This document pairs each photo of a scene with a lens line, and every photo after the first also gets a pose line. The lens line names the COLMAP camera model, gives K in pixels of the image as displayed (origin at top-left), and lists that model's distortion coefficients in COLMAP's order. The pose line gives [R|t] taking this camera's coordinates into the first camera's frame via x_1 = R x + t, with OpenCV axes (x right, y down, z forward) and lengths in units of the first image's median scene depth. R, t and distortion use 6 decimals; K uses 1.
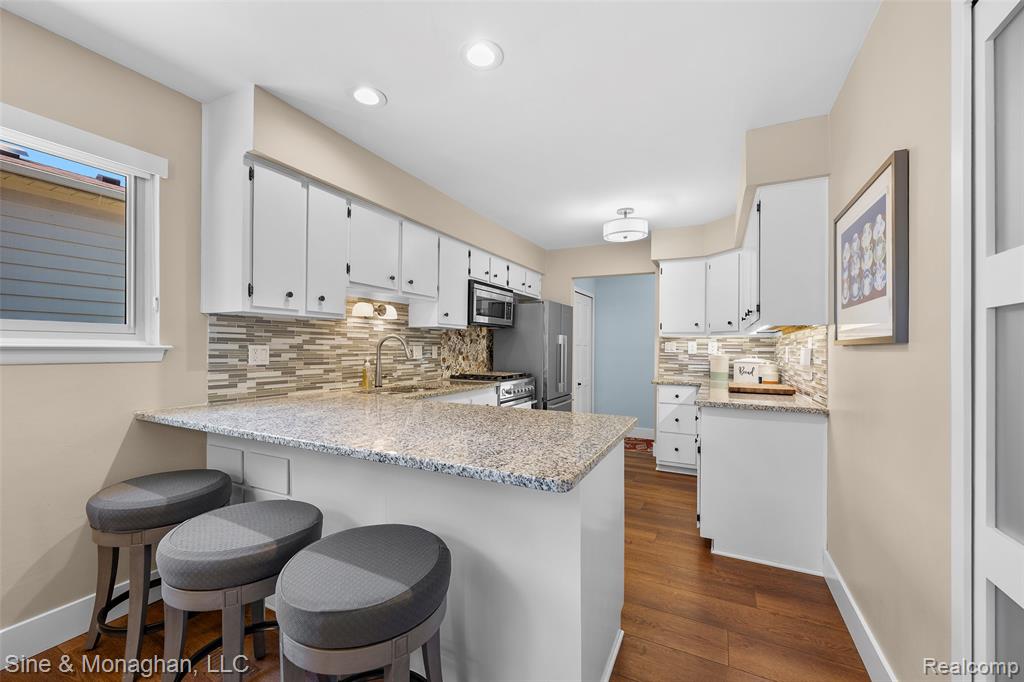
lens RADIAL K [[413.2, 0, 519.2], [0, 413.2, 344.1], [0, 0, 1]] dist [-0.001445, -0.000486]
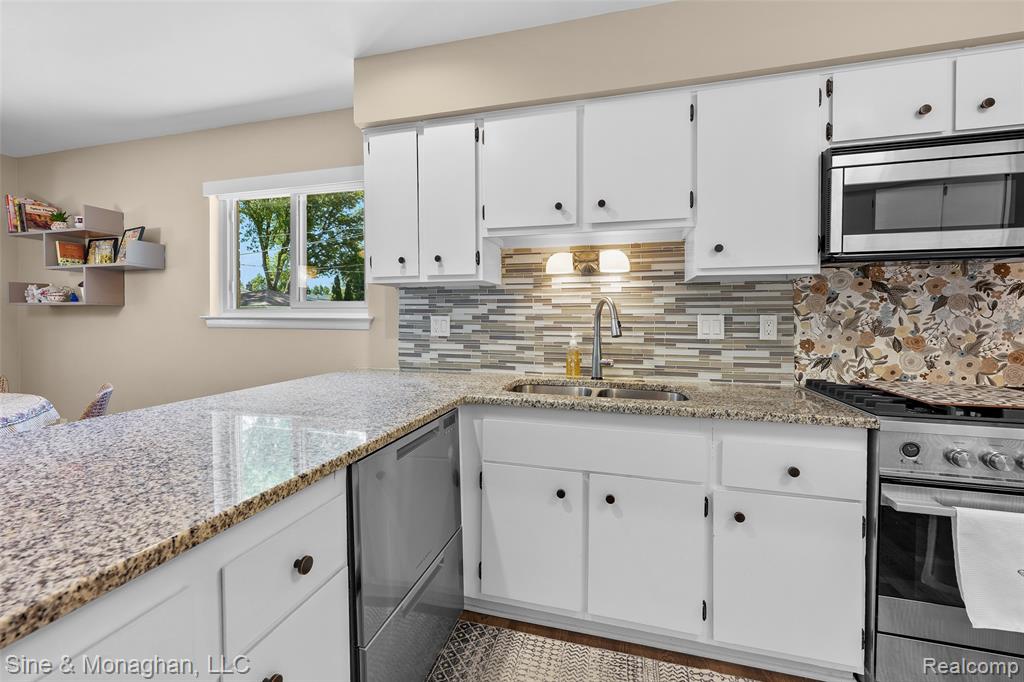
lens RADIAL K [[413.2, 0, 512.2], [0, 413.2, 322.3], [0, 0, 1]] dist [-0.001445, -0.000486]
pose [[0.181873, 0.006693, -0.983299, 0.224573], [0.008347, 0.999930, 0.008350, 0.006895], [0.983287, -0.009726, 0.181804, 0.616121]]
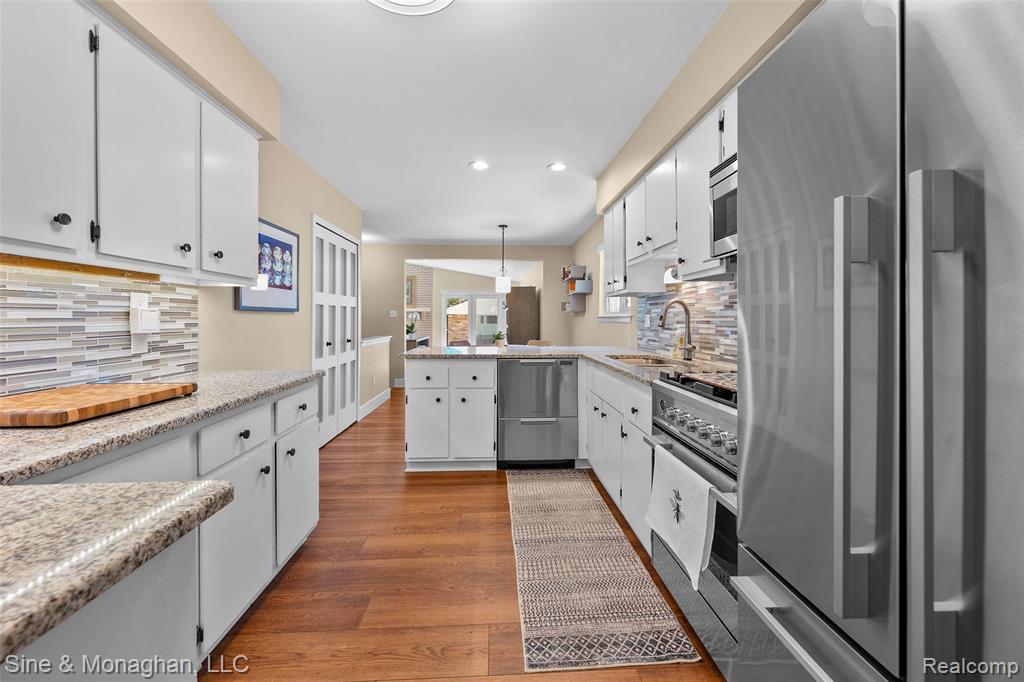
lens RADIAL K [[413.2, 0, 509.6], [0, 413.2, 319.0], [0, 0, 1]] dist [-0.001445, -0.000486]
pose [[-0.883623, -0.006483, -0.468155, 0.323471], [-0.000798, 0.999924, -0.012340, 0.024380], [0.468199, -0.010531, -0.883560, 1.304743]]
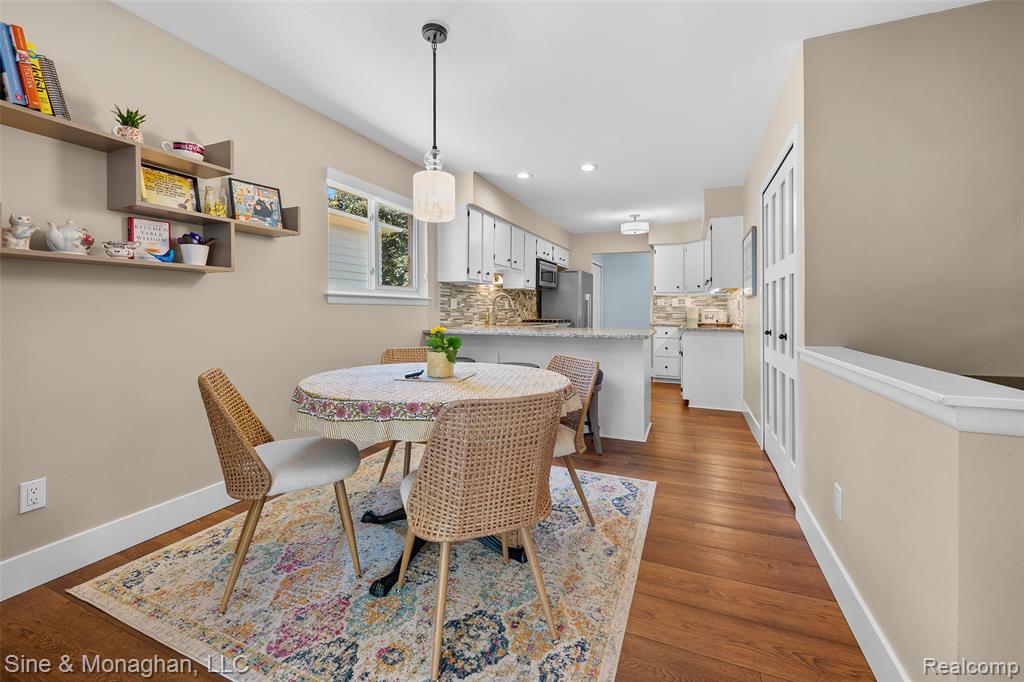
lens RADIAL K [[413.2, 0, 526.6], [0, 413.2, 302.7], [0, 0, 1]] dist [-0.001445, -0.000486]
pose [[0.997654, -0.000819, 0.068456, -0.266576], [0.001176, 0.999986, -0.005176, 0.020107], [-0.068451, 0.005244, 0.997641, -0.555482]]
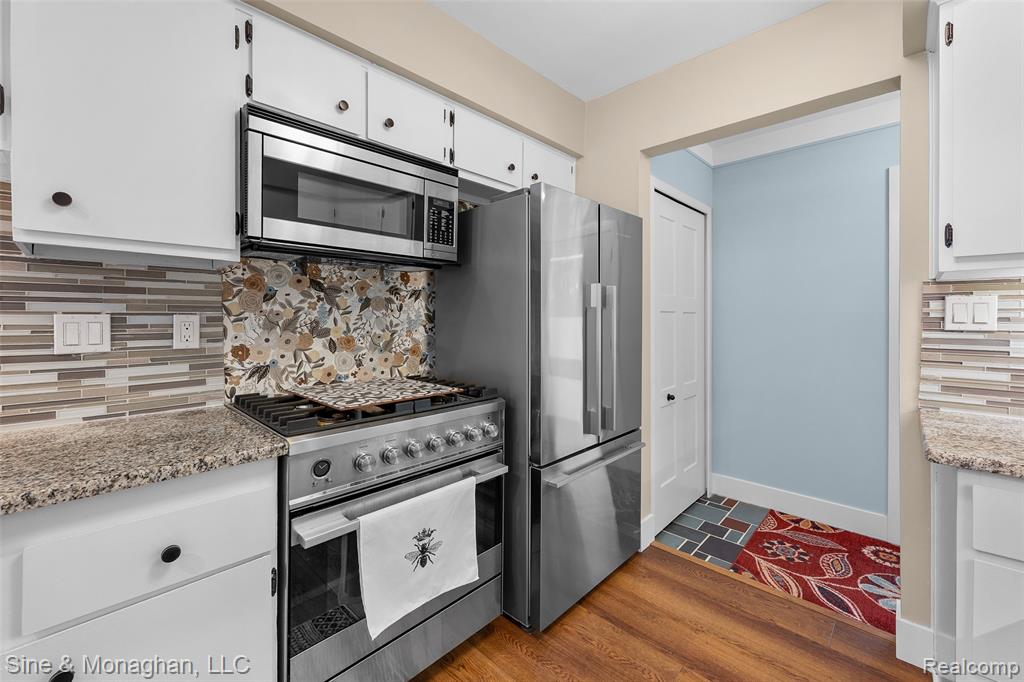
lens RADIAL K [[413.2, 0, 508.8], [0, 413.2, 318.6], [0, 0, 1]] dist [-0.001445, -0.000486]
pose [[0.949427, -0.006977, -0.313909, 0.176208], [0.009380, 0.999937, 0.006145, 0.008773], [0.313847, -0.008778, 0.949433, 0.752955]]
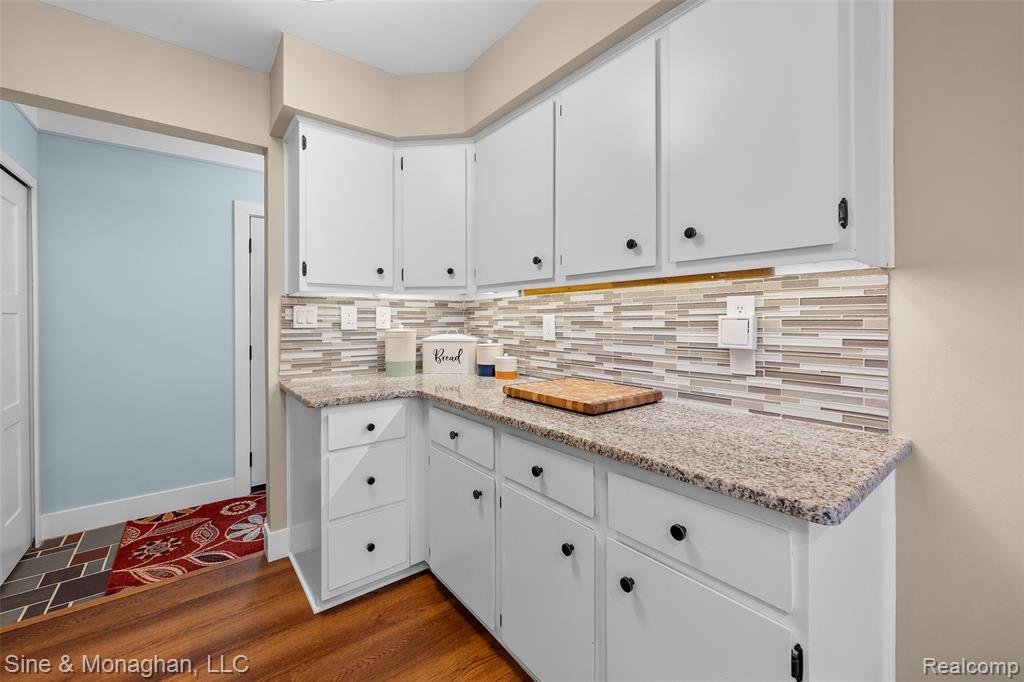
lens RADIAL K [[413.2, 0, 507.6], [0, 413.2, 317.8], [0, 0, 1]] dist [-0.001445, -0.000486]
pose [[0.451459, -0.006177, 0.892271, 0.056892], [-0.001952, 0.999967, 0.007911, 0.005781], [-0.892290, -0.005314, 0.451432, 0.706515]]
